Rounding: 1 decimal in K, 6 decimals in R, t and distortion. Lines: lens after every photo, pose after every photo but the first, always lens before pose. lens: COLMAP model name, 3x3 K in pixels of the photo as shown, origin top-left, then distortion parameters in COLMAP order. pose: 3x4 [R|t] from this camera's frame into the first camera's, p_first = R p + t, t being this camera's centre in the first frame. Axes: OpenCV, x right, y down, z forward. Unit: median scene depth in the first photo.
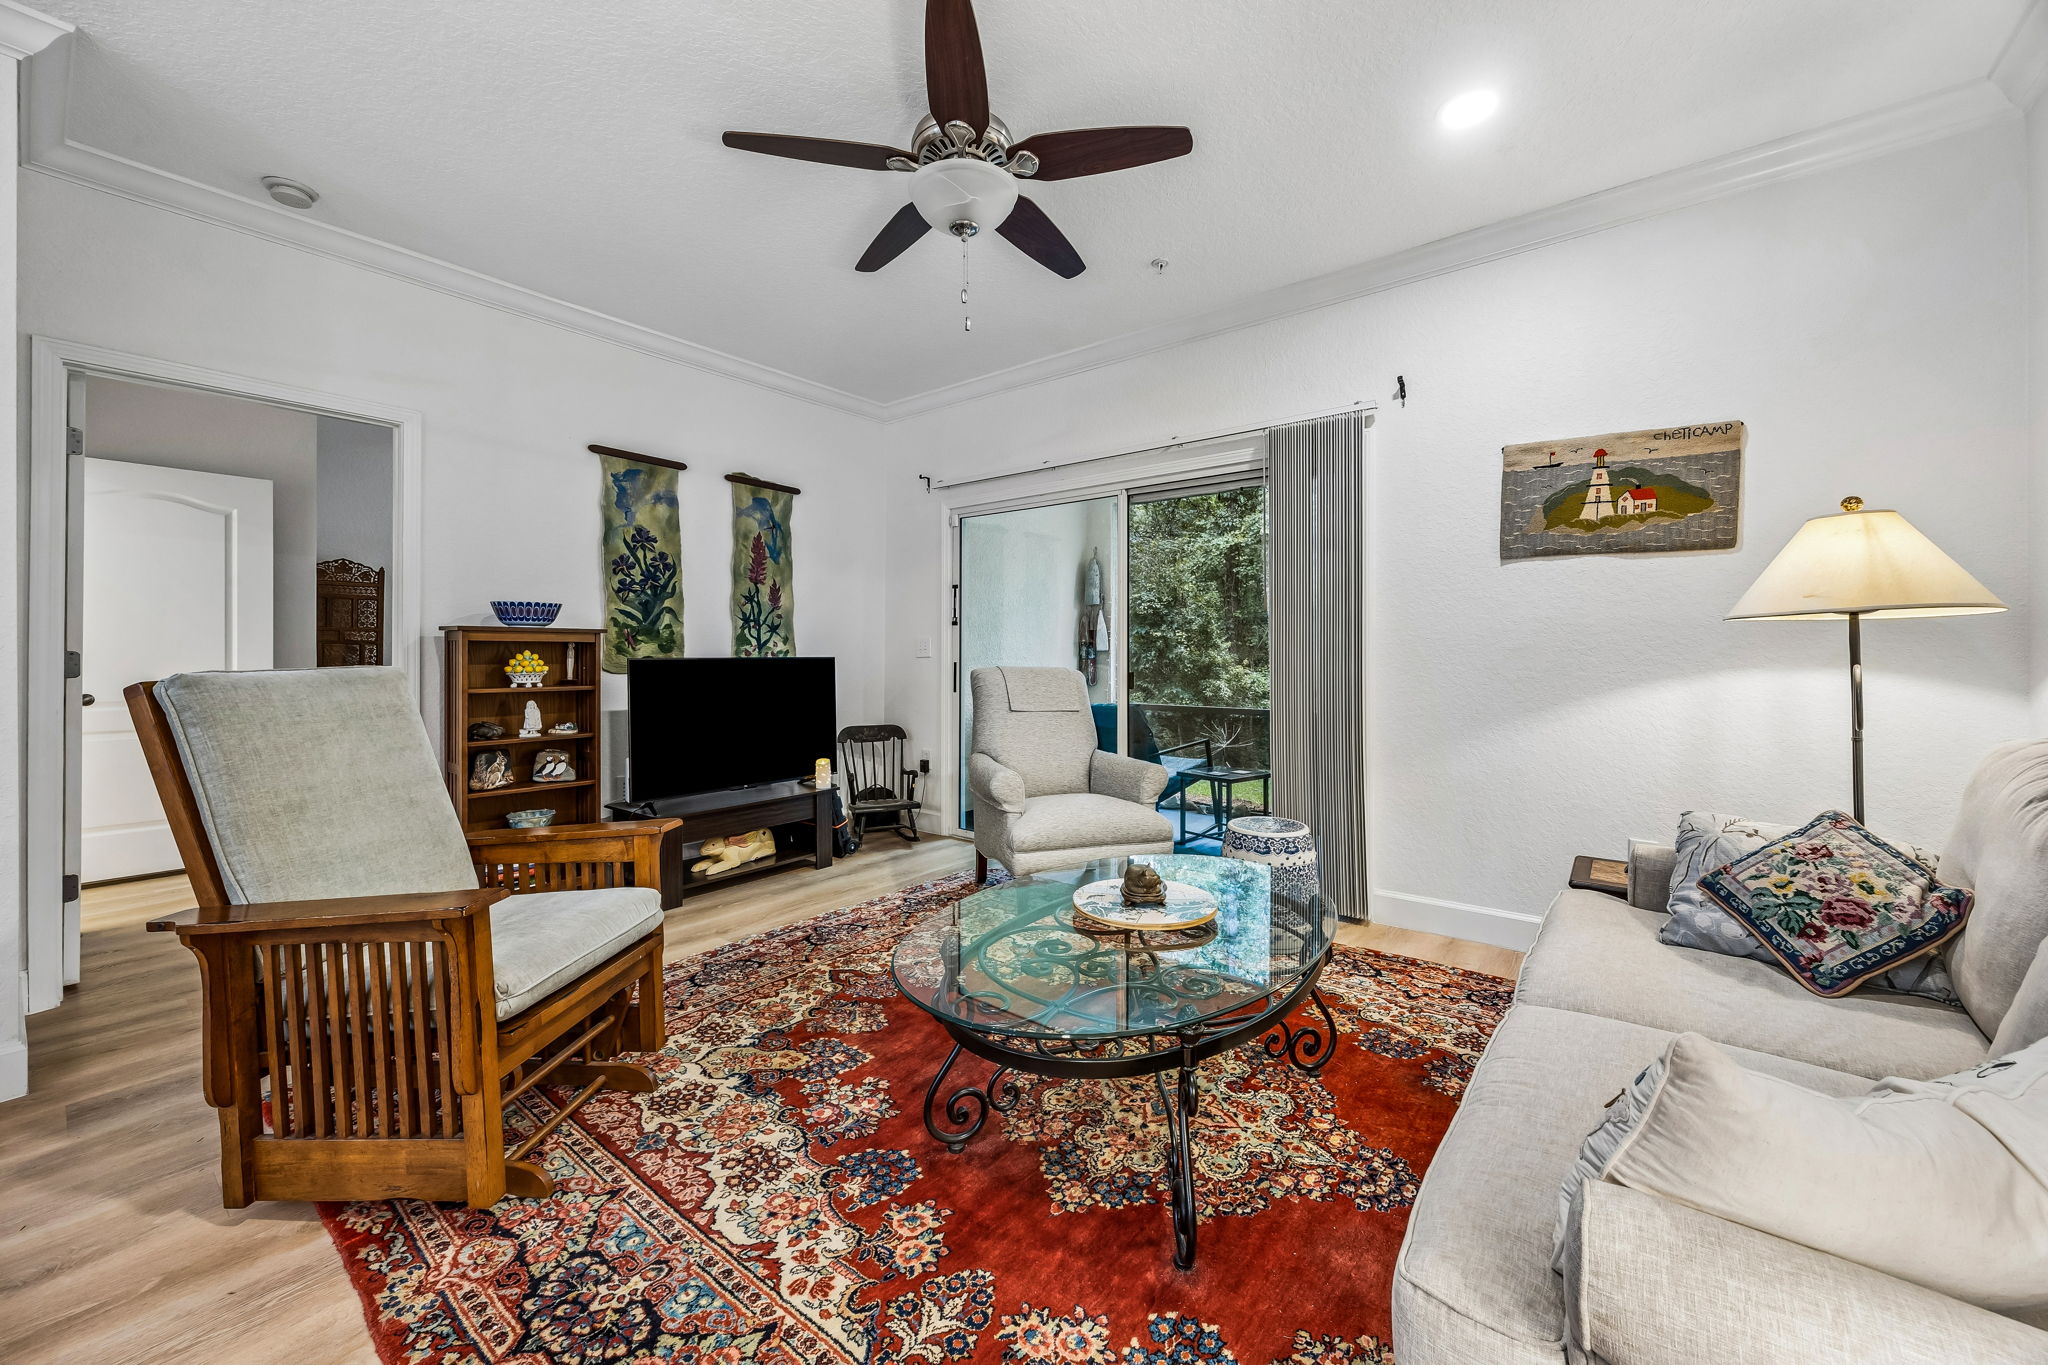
lens RADIAL K [[777.9, 0, 1024.4], [0, 777.9, 656.1], [0, 0, 1]] dist [0.002020, 0.000215]
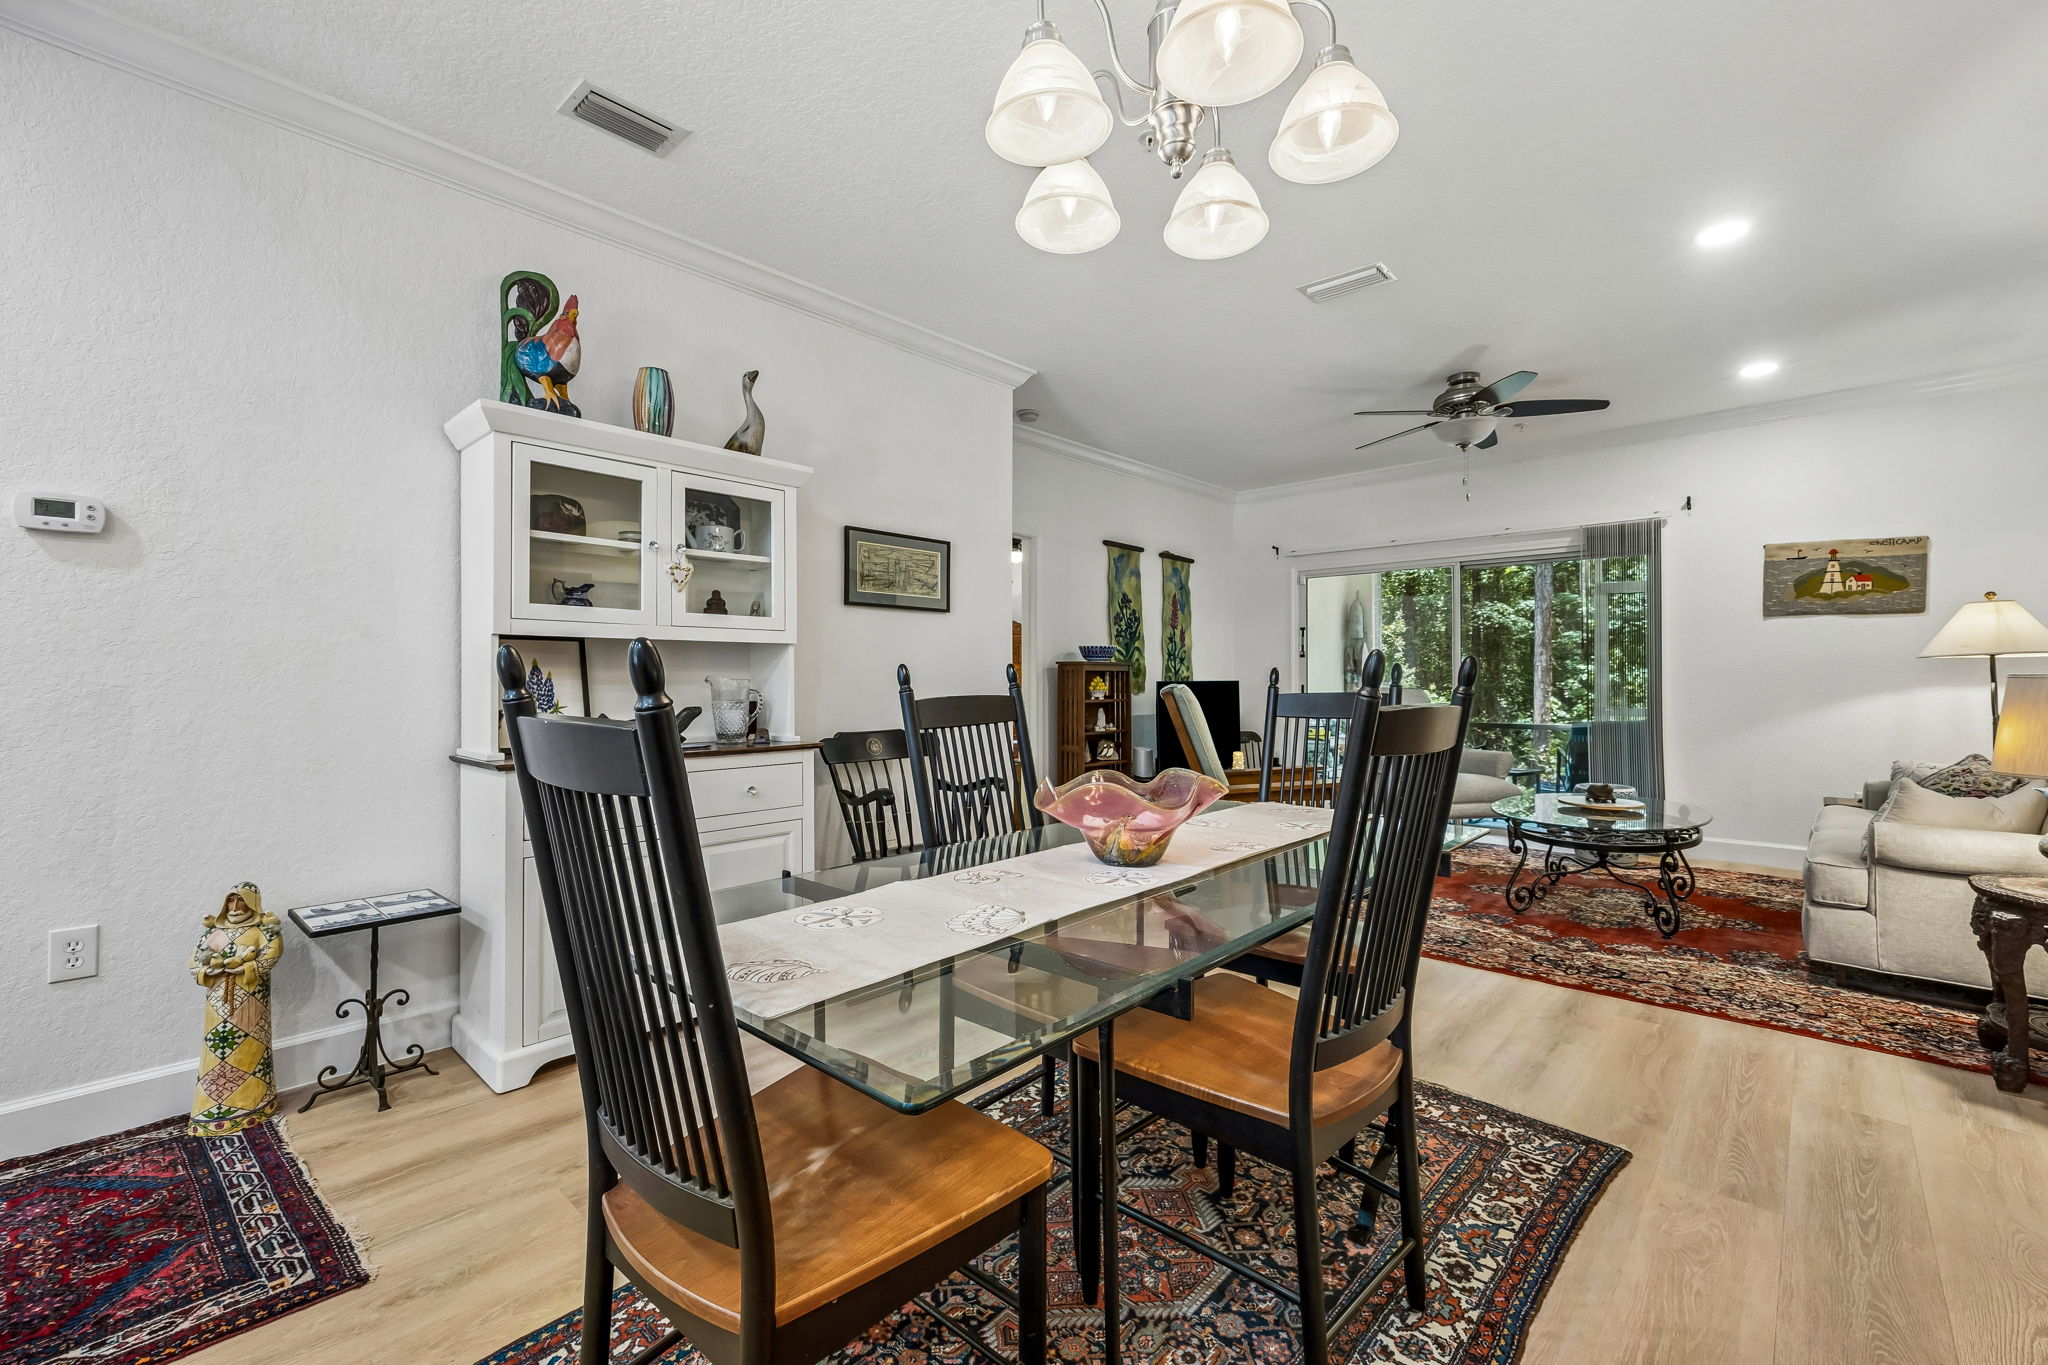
lens RADIAL K [[851.7, 0, 1018.9], [0, 851.7, 676.4], [0, 0, 1]] dist [-0.000566, -0.000279]
pose [[0.996373, -0.002456, -0.085057, -0.651418], [0.001907, 0.999977, -0.006538, 0.003609], [0.085071, 0.006352, 0.996355, -0.737738]]
